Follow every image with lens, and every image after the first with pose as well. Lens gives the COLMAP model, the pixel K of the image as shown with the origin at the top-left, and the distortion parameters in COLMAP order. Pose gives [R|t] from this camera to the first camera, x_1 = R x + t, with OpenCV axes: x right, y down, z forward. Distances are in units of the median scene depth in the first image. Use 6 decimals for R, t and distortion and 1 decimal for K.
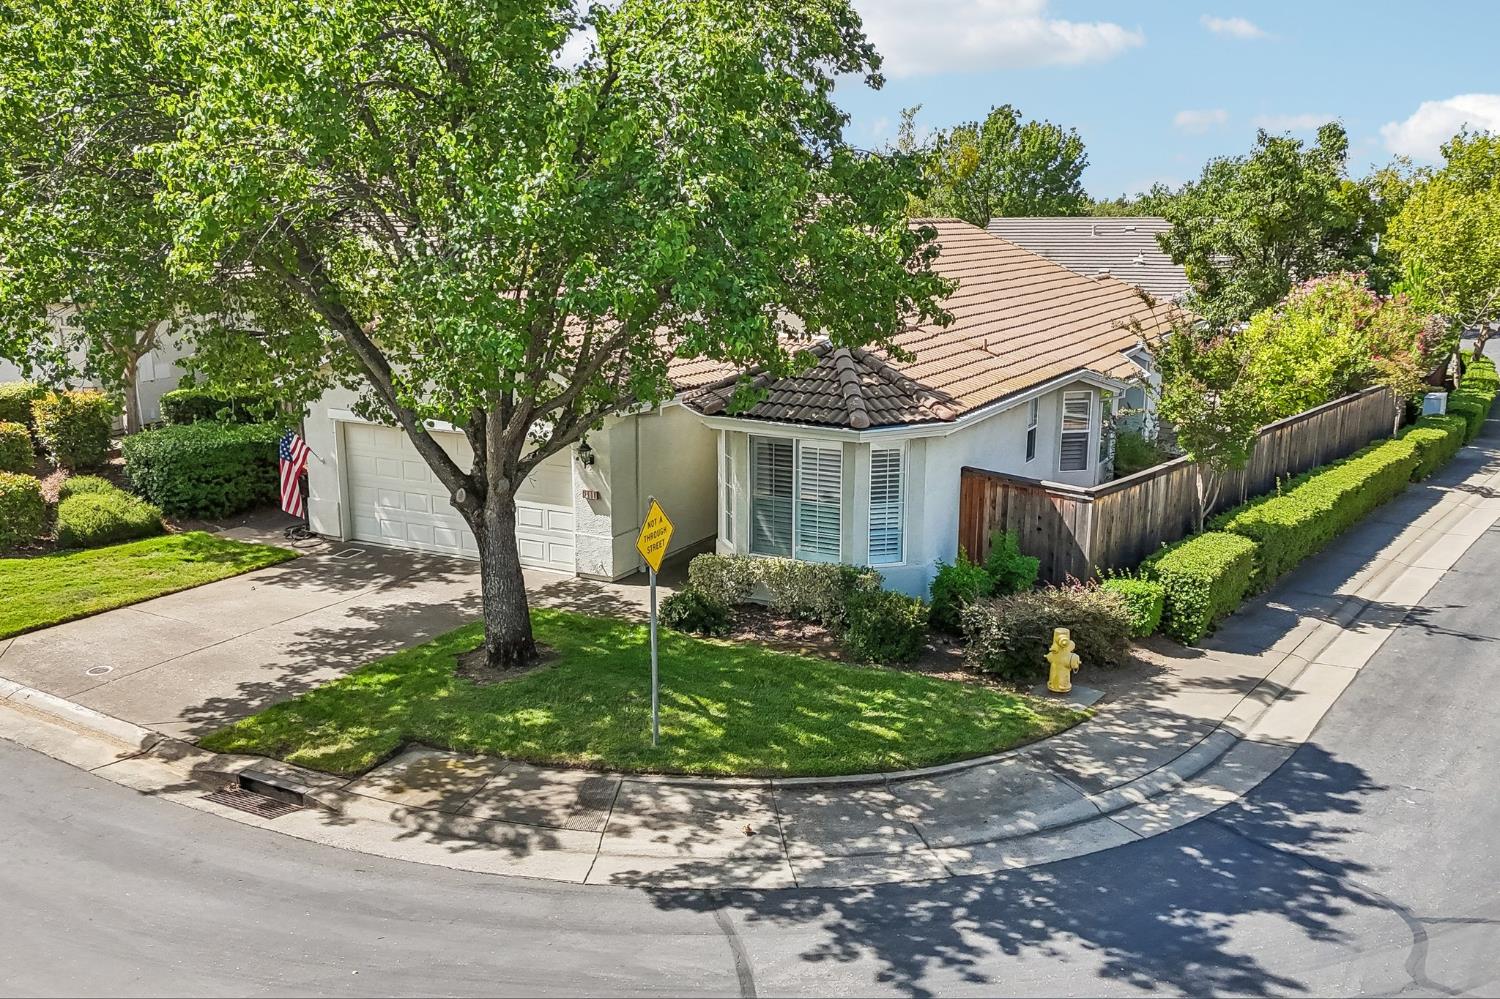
lens RADIAL K [[1319.3, 0, 750.0], [0, 1319.3, 499.5], [0, 0, 1]] dist [0.004132, 0.004986]
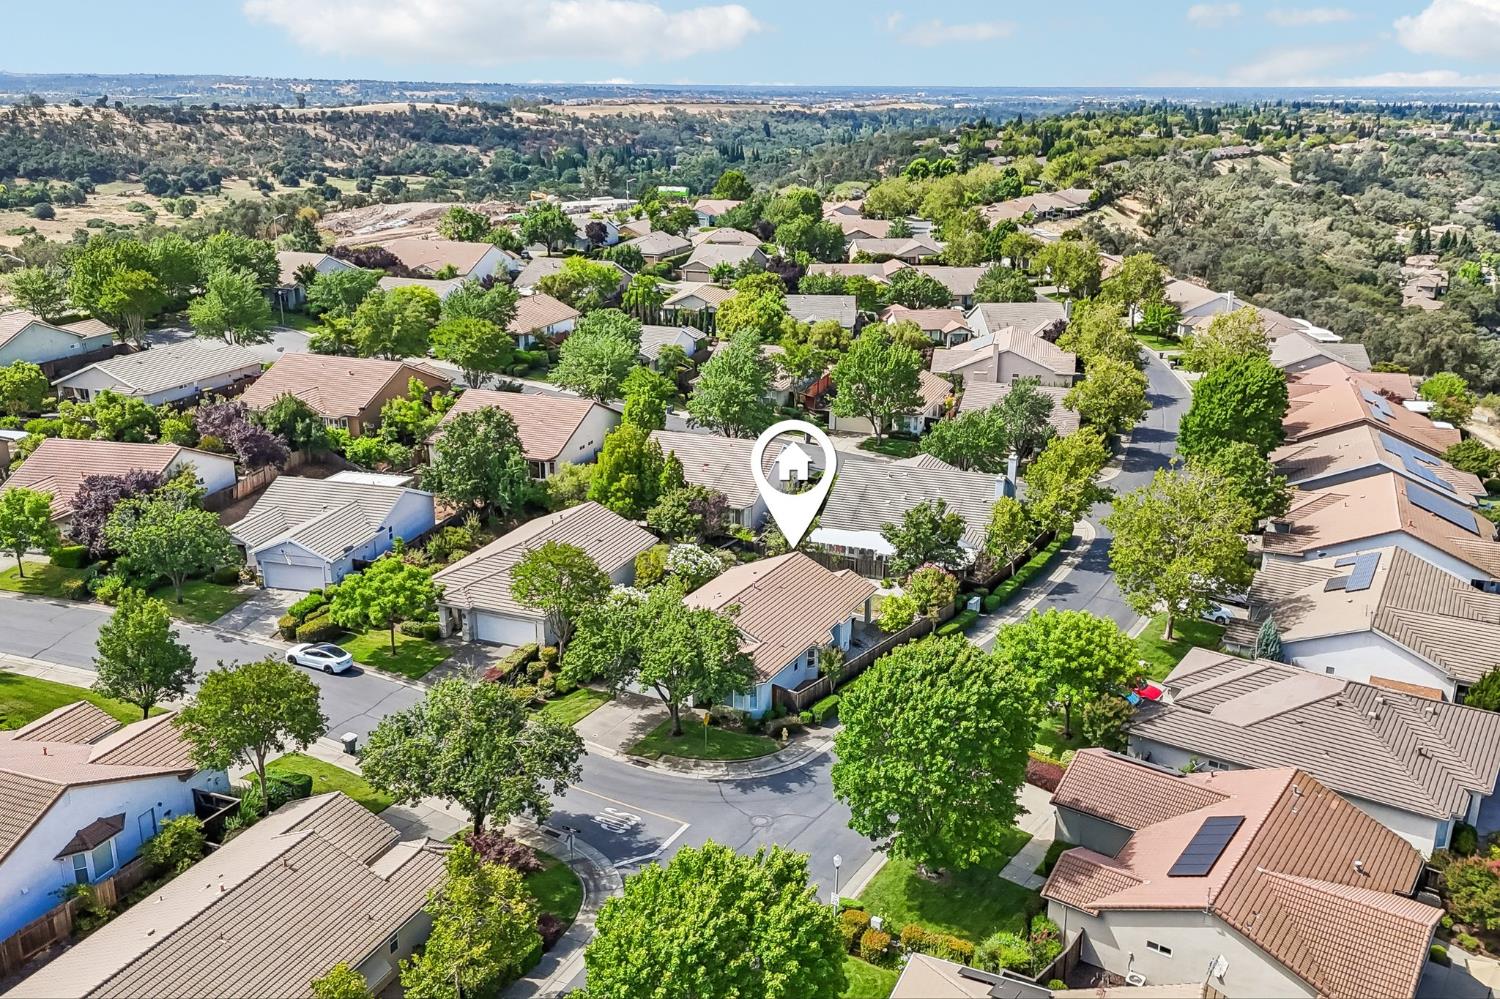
lens RADIAL K [[1328.7, 0, 750.0], [0, 1328.7, 499.5], [0, 0, 1]] dist [0.148101, -0.254322]
pose [[0.999996, 0.002483, 0.001333, 0.091246], [-0.002604, 0.994963, 0.100207, -1.294412], [-0.001077, -0.100210, 0.994966, -4.040085]]
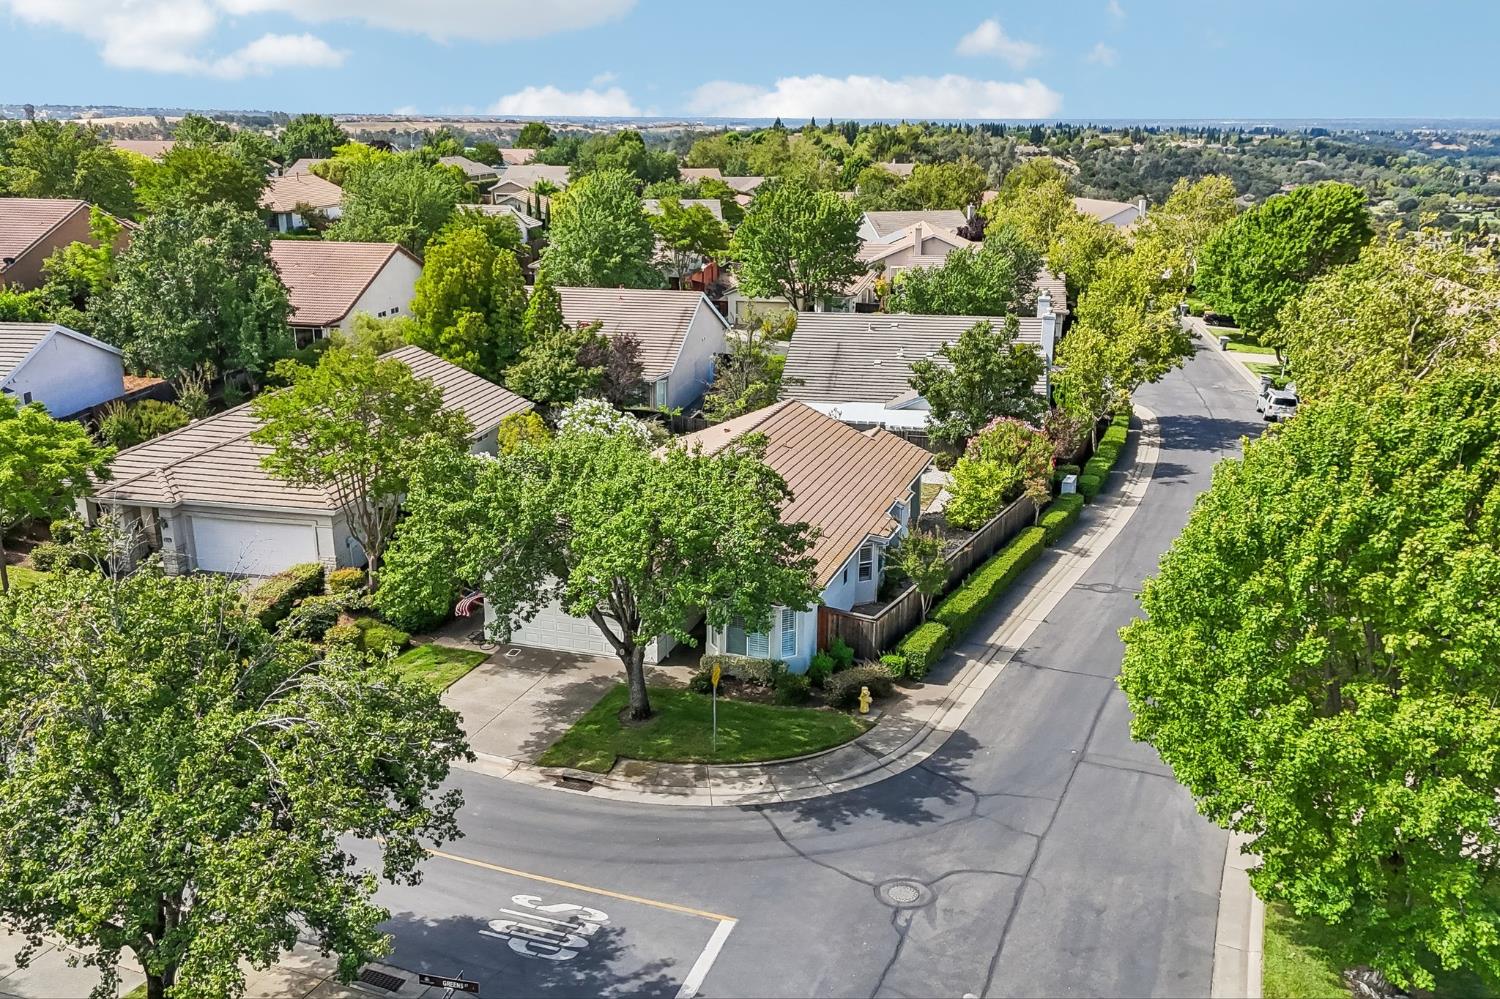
lens RADIAL K [[1302.6, 0, 750.0], [0, 1302.6, 499.5], [0, 0, 1]] dist [0.077240, -0.087296]
pose [[0.986127, -0.043219, 0.160270, -0.346836], [0.031498, 0.996689, 0.074966, -0.435993], [-0.162979, -0.068877, 0.984222, -1.325851]]
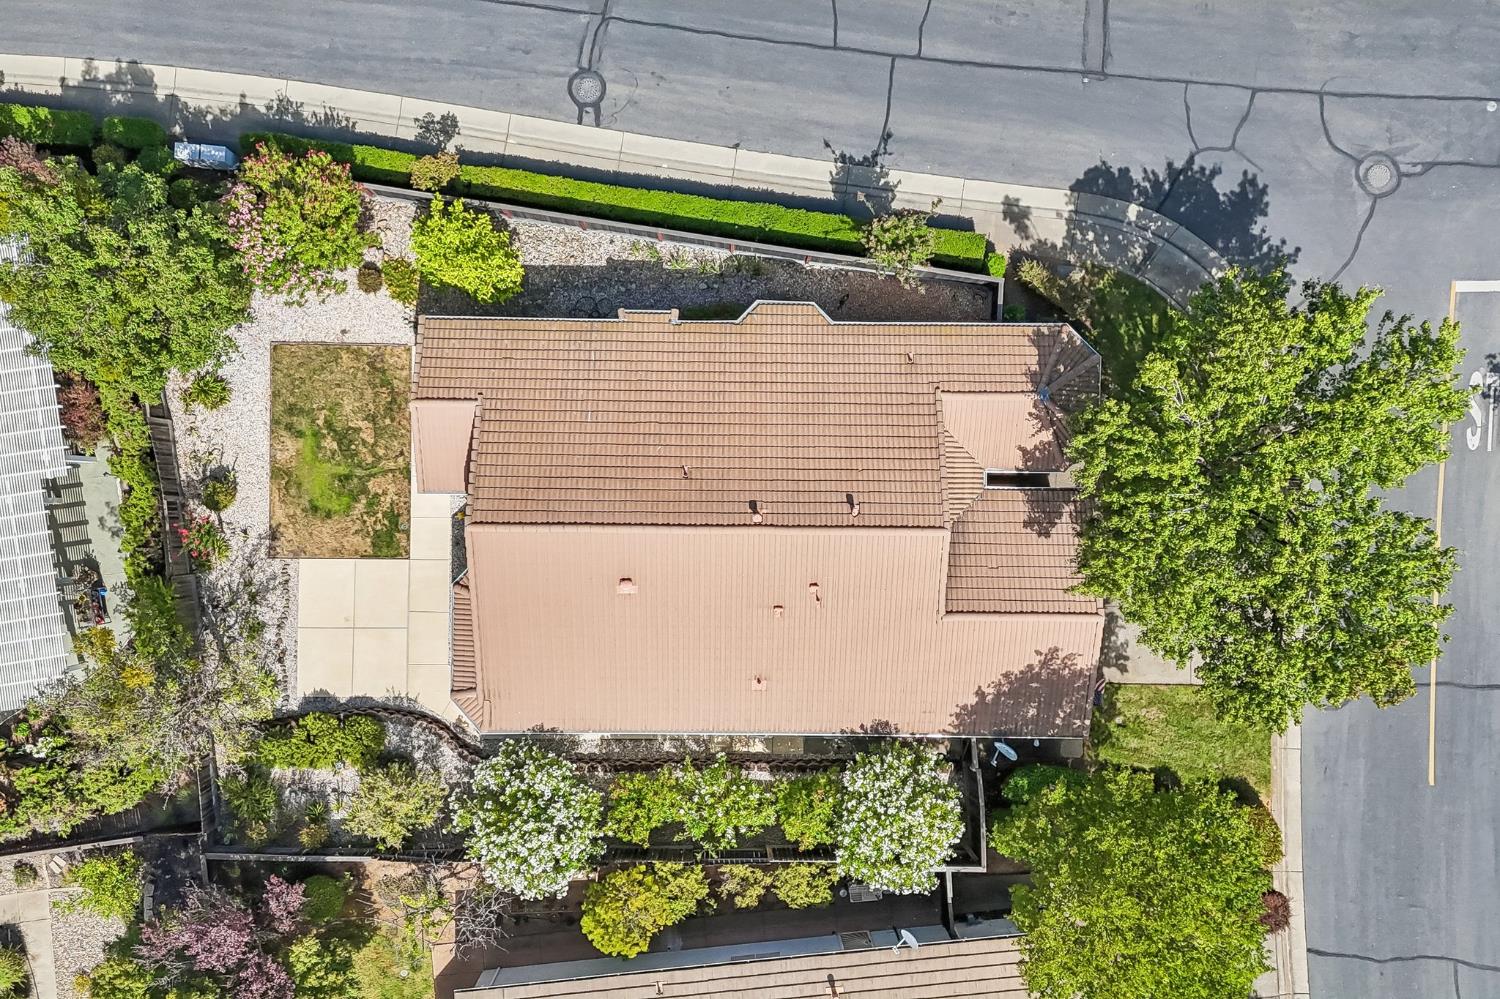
lens RADIAL K [[1302.6, 0, 750.0], [0, 1302.6, 499.5], [0, 0, 1]] dist [0.077240, -0.087296]
pose [[-0.460592, -0.886745, 0.039235, 0.043167], [0.197219, -0.059141, 0.978574, -2.421836], [-0.865425, 0.458461, 0.202123, 1.202135]]
